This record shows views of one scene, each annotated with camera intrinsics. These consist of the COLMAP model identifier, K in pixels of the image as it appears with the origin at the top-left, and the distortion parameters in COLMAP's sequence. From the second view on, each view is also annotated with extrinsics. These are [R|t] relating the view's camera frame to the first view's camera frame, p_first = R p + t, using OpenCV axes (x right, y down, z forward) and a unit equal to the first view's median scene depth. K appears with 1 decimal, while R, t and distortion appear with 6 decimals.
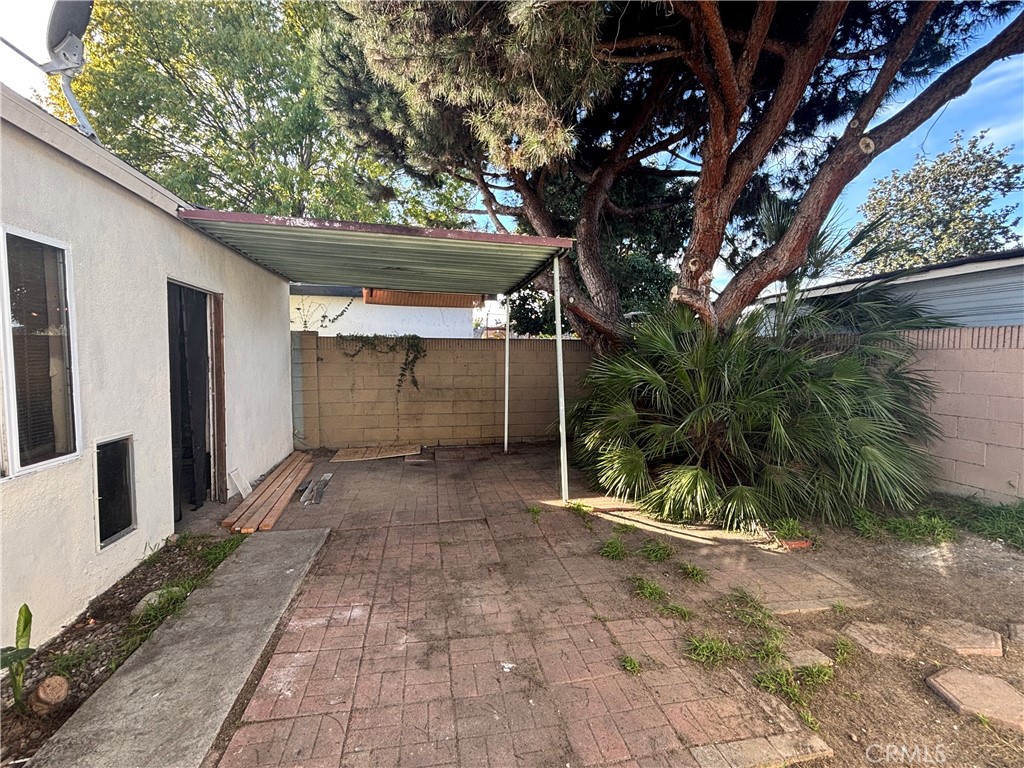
lens RADIAL K [[459.2, 0, 508.6], [0, 459.2, 379.4], [0, 0, 1]] dist [0.013699, -0.008028]
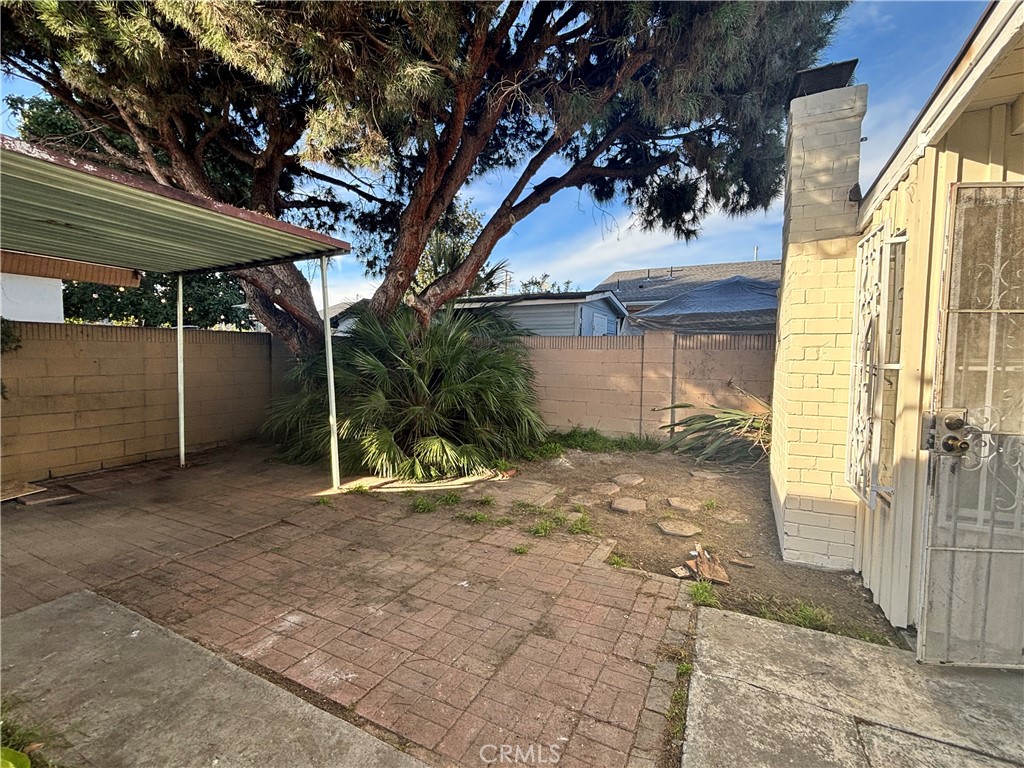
lens RADIAL K [[459.2, 0, 508.6], [0, 459.2, 379.4], [0, 0, 1]] dist [0.013699, -0.008028]
pose [[0.618744, -0.043112, 0.784409, -0.552663], [0.034027, 0.999027, 0.028067, -0.001151], [-0.784856, 0.009325, 0.619608, 0.038579]]
